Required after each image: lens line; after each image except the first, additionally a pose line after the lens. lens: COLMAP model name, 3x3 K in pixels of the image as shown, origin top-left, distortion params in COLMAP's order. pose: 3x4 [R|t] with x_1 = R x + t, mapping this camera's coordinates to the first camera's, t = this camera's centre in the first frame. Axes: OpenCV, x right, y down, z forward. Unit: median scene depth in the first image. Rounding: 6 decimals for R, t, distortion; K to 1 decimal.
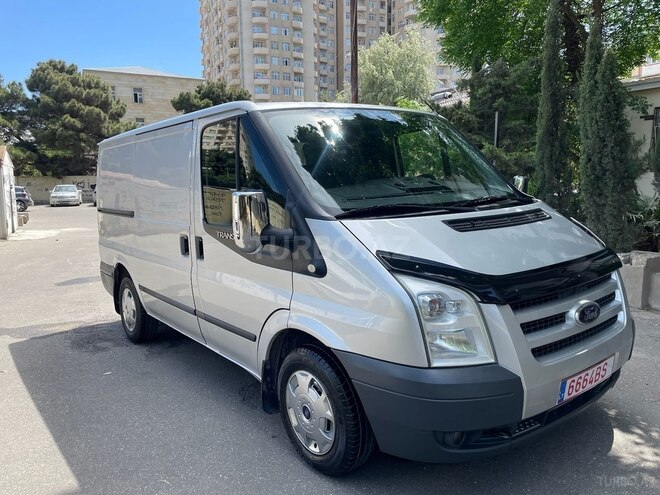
lens RADIAL K [[501.0, 0, 331.9], [0, 501.0, 250.1], [0, 0, 1]] dist [0.085241, -0.109294]
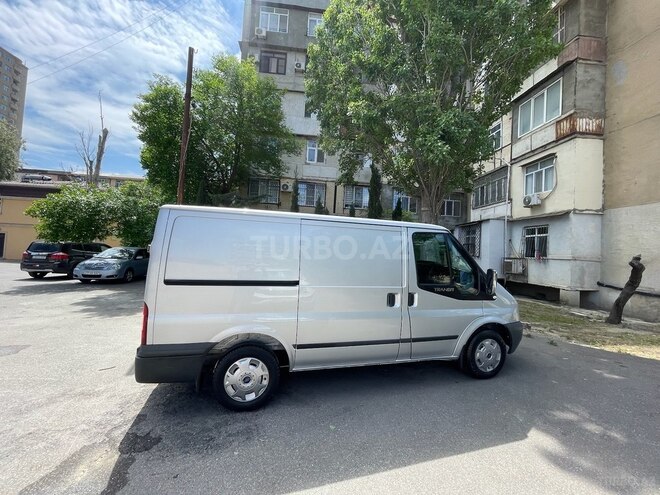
lens RADIAL K [[267.3, 0, 329.4], [0, 267.3, 244.3], [0, 0, 1]] dist [-0.001165, 0.000098]
pose [[0.372896, 0.067645, 0.925404, -0.838301], [0.075704, 0.991796, -0.103004, -0.080369], [-0.924780, 0.108467, 0.364716, 0.616429]]
